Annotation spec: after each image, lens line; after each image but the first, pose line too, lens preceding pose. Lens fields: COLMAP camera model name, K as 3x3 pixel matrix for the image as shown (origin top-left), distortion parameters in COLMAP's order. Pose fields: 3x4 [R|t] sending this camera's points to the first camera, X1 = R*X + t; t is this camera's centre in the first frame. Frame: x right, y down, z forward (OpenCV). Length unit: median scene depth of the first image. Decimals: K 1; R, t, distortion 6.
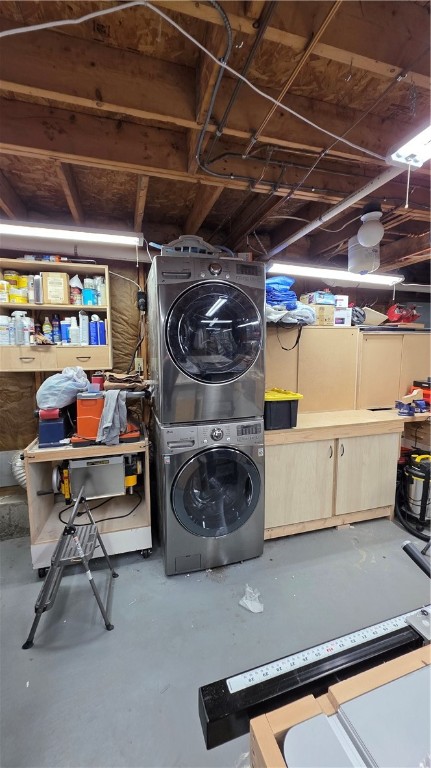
lens RADIAL K [[305.4, 0, 217.8], [0, 305.4, 386.0], [0, 0, 1]] dist [-0.000195, 0.000009]
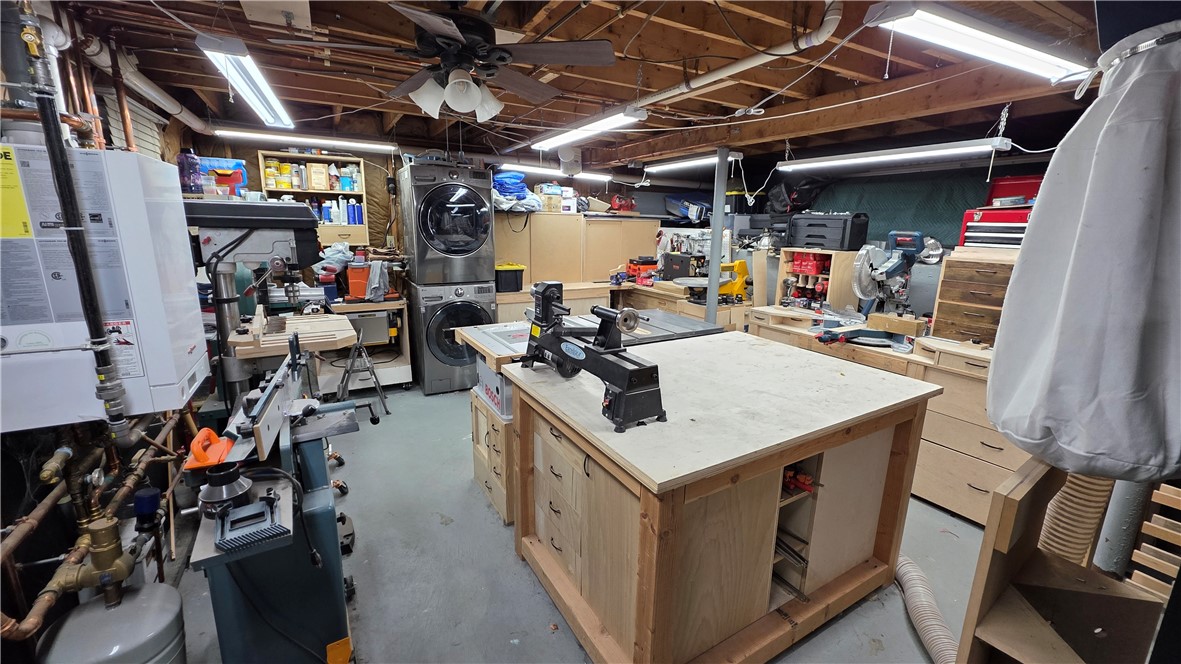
lens RADIAL K [[469.6, 0, 594.6], [0, 469.6, 323.0], [0, 0, 1]] dist [-0.000195, 0.000009]
pose [[0.973616, -0.023068, 0.227024, 0.090663], [0.003681, 0.996336, 0.085452, 0.097081], [-0.228163, -0.082361, 0.970133, -1.044243]]
